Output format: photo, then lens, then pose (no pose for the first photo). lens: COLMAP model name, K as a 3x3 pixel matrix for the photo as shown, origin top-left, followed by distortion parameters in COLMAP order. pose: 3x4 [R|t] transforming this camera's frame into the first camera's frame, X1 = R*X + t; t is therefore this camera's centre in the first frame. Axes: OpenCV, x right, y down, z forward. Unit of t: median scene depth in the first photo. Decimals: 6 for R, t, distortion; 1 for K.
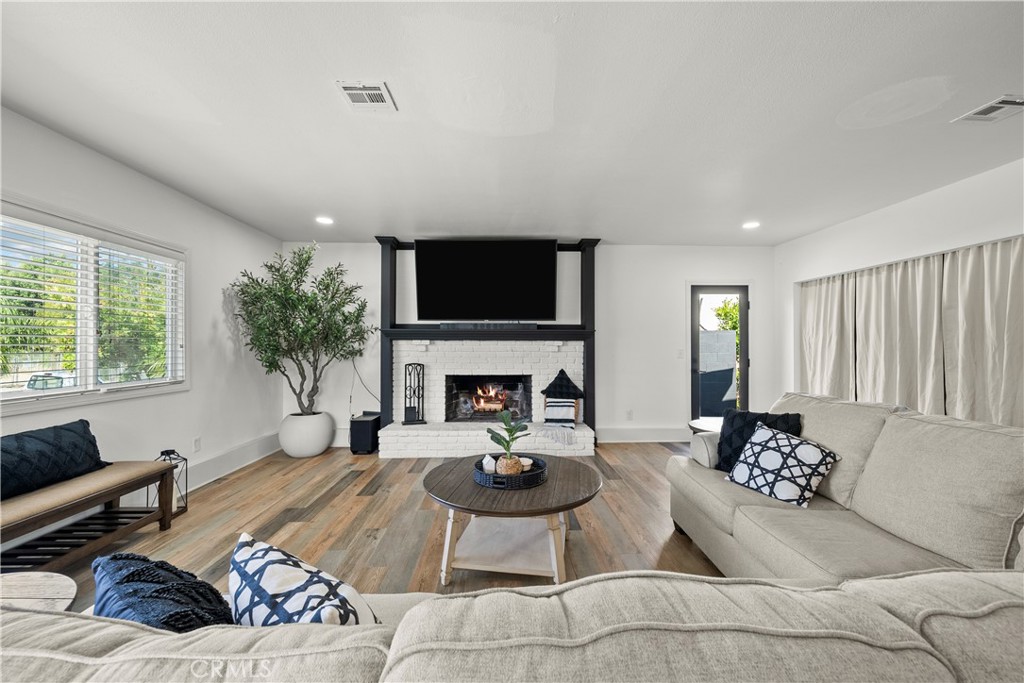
lens RADIAL K [[410.4, 0, 514.6], [0, 410.4, 344.5], [0, 0, 1]] dist [-0.000456, -0.000724]
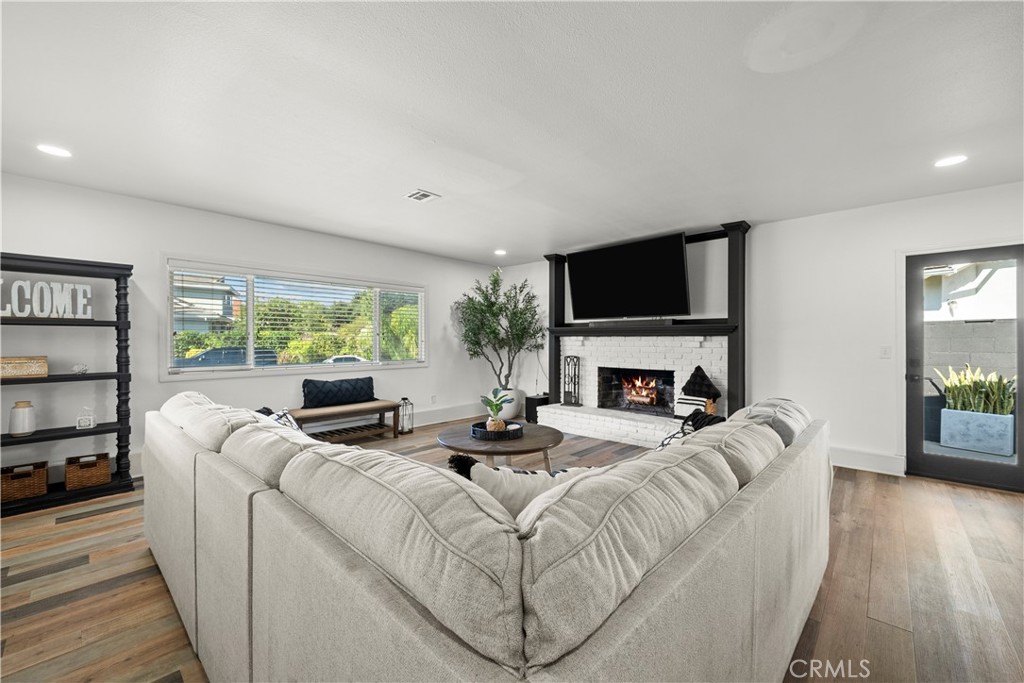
lens RADIAL K [[410.4, 0, 512.7], [0, 410.4, 339.6], [0, 0, 1]] dist [-0.000456, -0.000724]
pose [[0.714383, -0.000227, -0.699755, 0.474470], [-0.000201, 1.000000, -0.000531, -0.000807], [0.699755, 0.000520, 0.714383, 0.016548]]
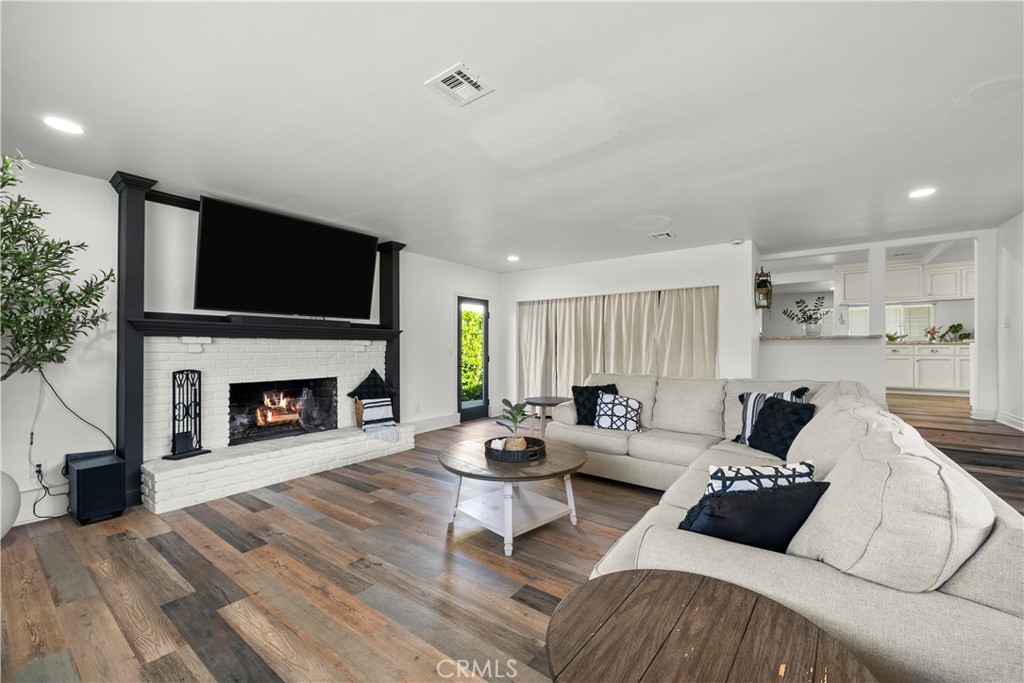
lens RADIAL K [[410.4, 0, 515.0], [0, 410.4, 343.9], [0, 0, 1]] dist [-0.000456, -0.000724]
pose [[0.612424, 0.005759, 0.790508, -0.454685], [-0.001574, 0.999980, -0.006065, 0.004952], [-0.790528, 0.002470, 0.612421, 0.127390]]
